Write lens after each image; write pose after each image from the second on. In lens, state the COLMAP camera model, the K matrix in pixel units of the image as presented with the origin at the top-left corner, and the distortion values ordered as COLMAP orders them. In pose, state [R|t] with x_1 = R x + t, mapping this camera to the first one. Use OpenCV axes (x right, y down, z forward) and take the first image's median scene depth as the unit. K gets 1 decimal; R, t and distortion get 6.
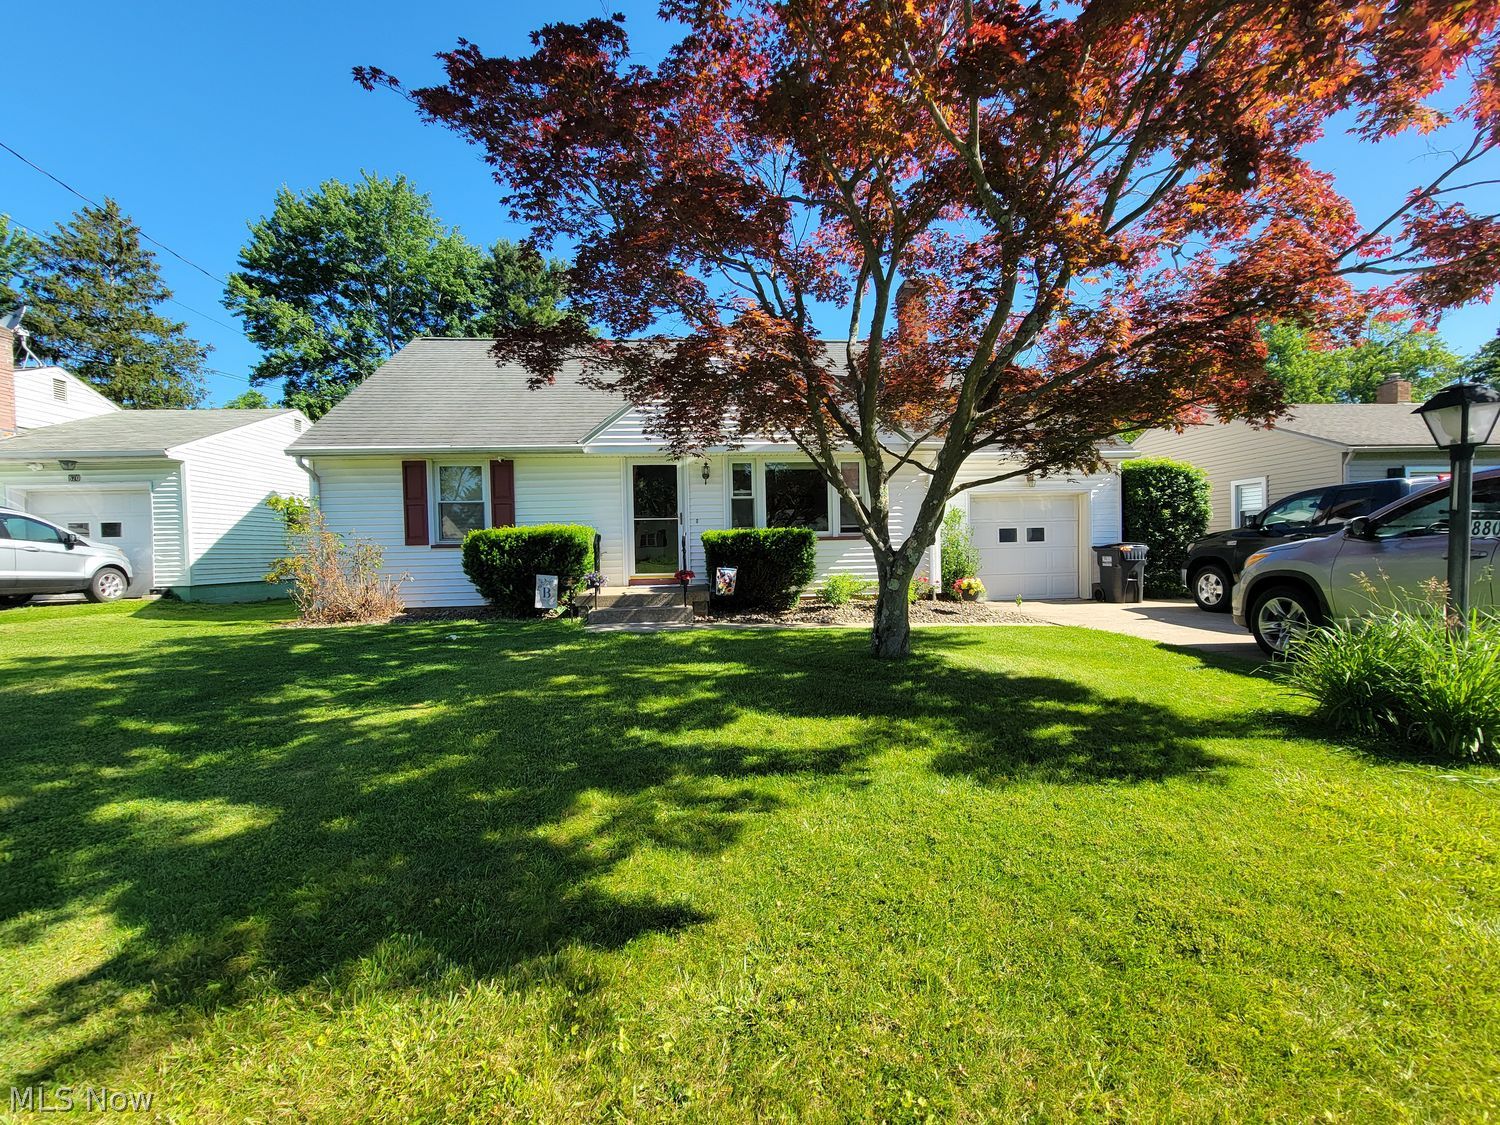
lens RADIAL K [[610.8, 0, 742.9], [0, 610.8, 561.0], [0, 0, 1]] dist [-0.007978, 0.001793]
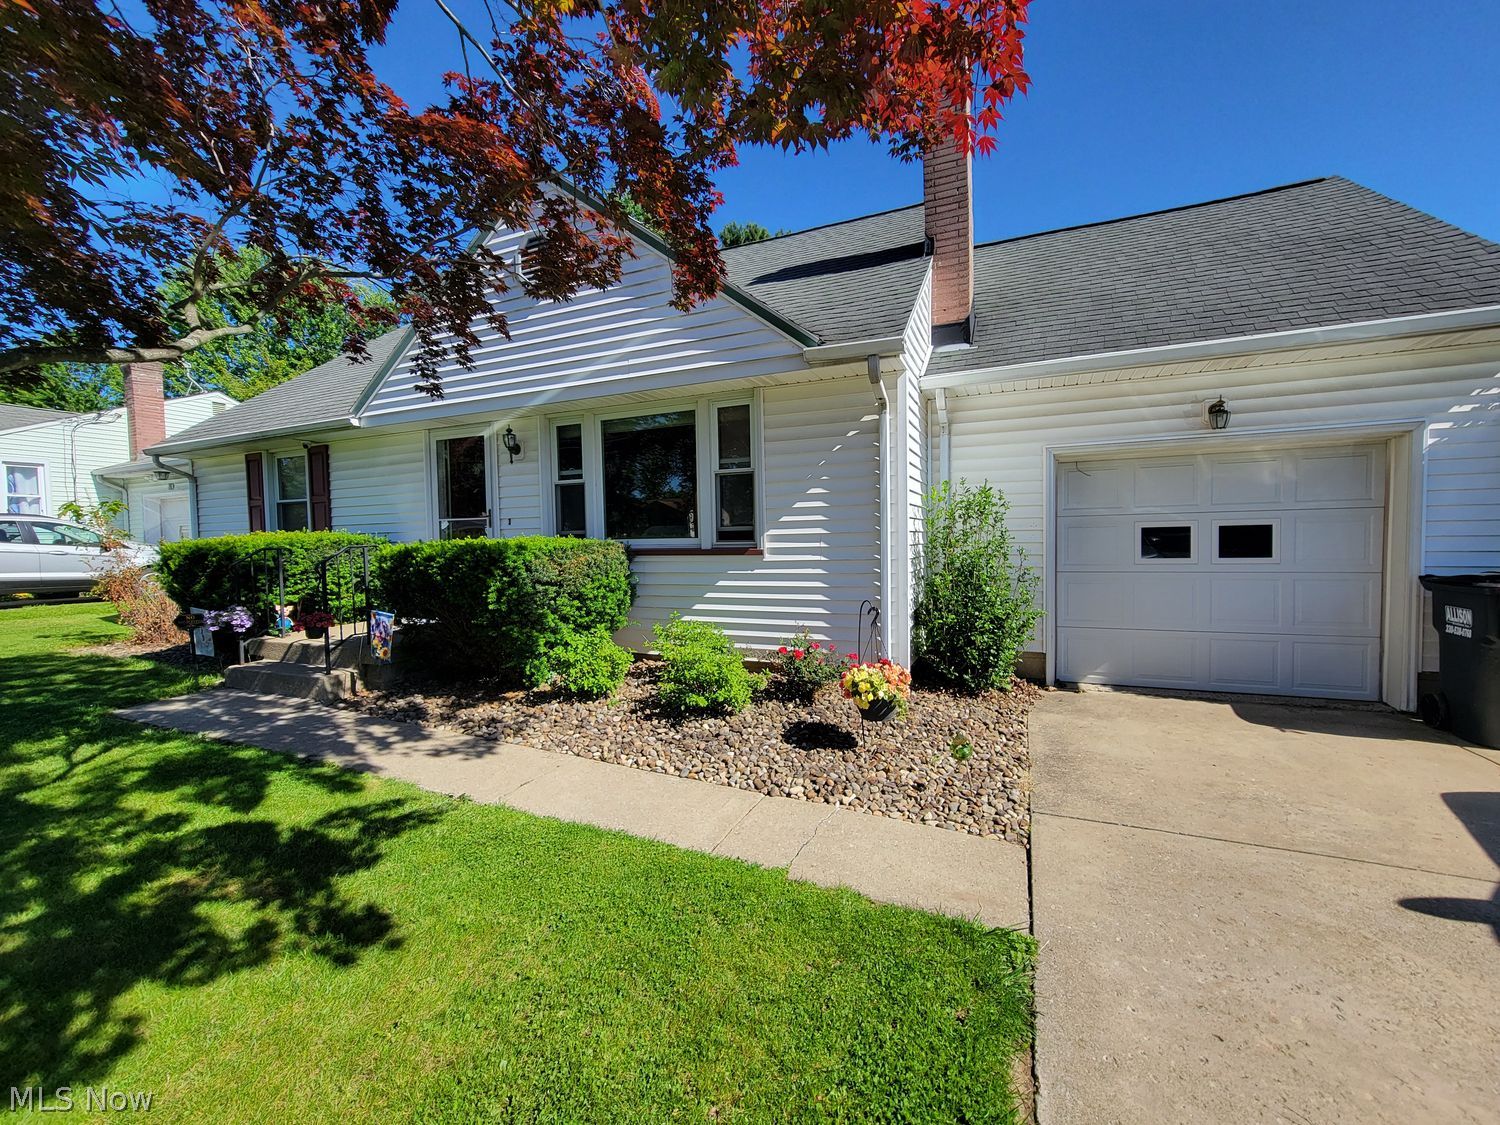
lens RADIAL K [[610.8, 0, 752.7], [0, 610.8, 559.1], [0, 0, 1]] dist [-0.007978, 0.001793]
pose [[0.885419, 0.020704, -0.464333, 0.447335], [-0.010492, 0.999643, 0.024566, -0.045319], [0.464676, -0.016880, 0.885320, 0.560780]]
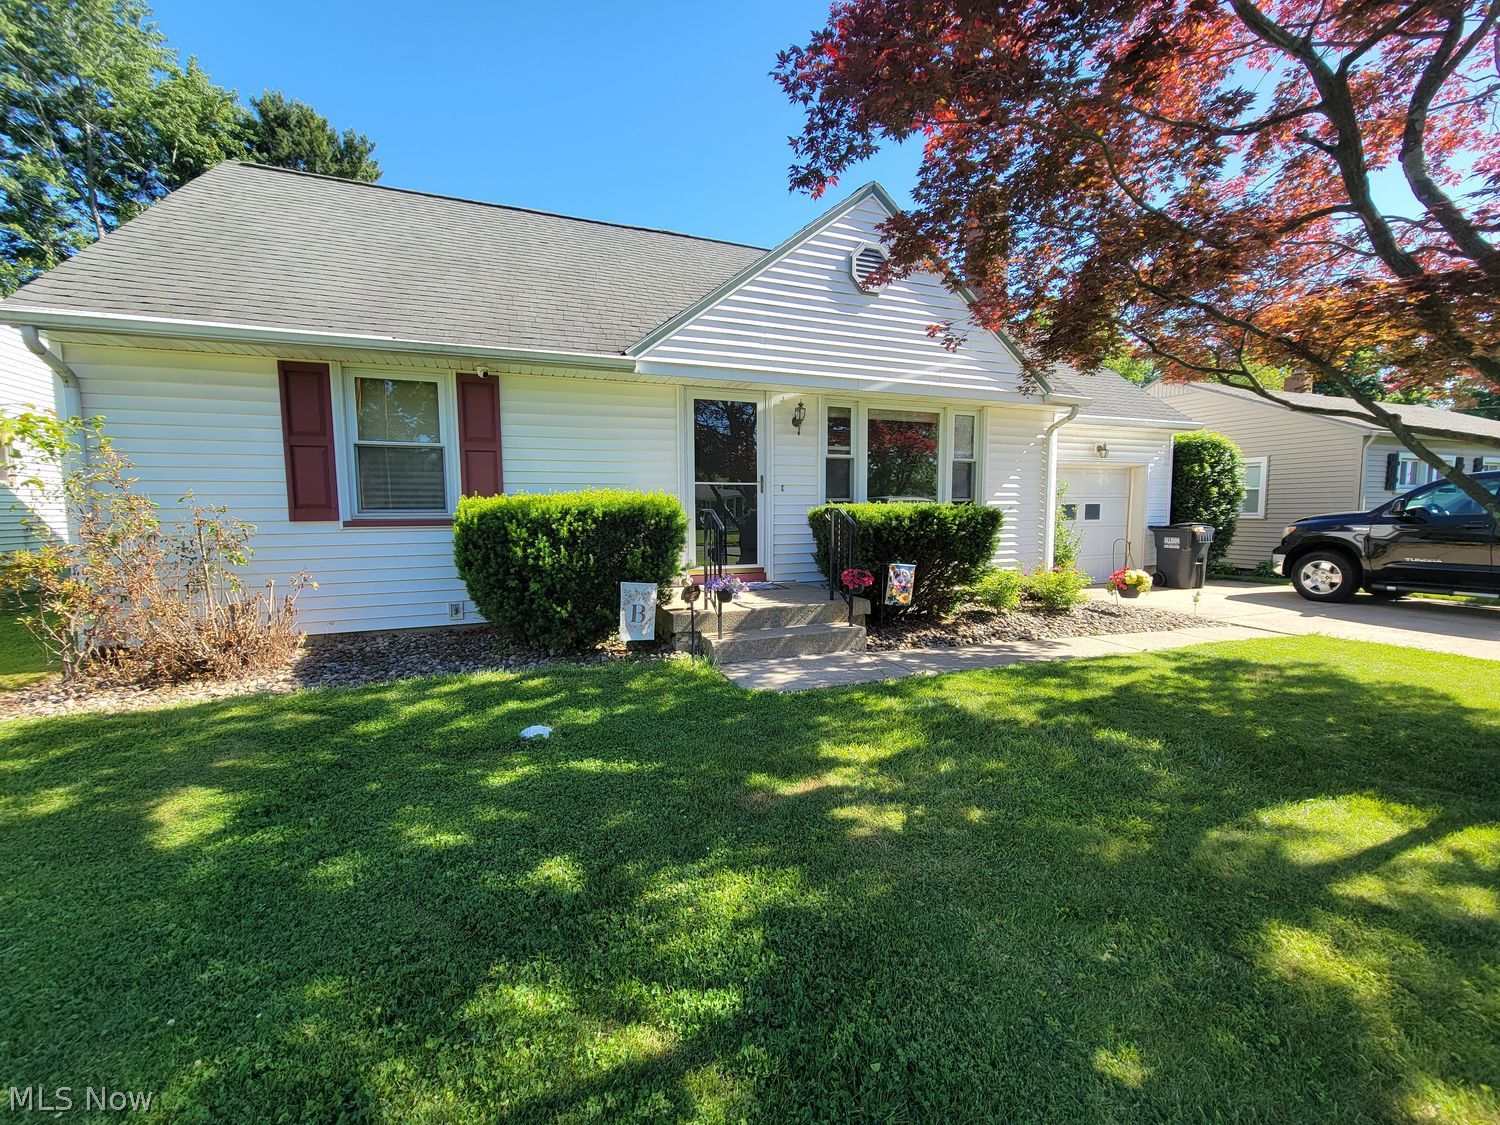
lens RADIAL K [[610.8, 0, 745.4], [0, 610.8, 568.1], [0, 0, 1]] dist [-0.007978, 0.001793]
pose [[0.954600, -0.013912, 0.297567, -0.322186], [-0.008254, 0.997290, 0.073103, -0.026005], [-0.297778, -0.072240, 0.951898, 0.357221]]
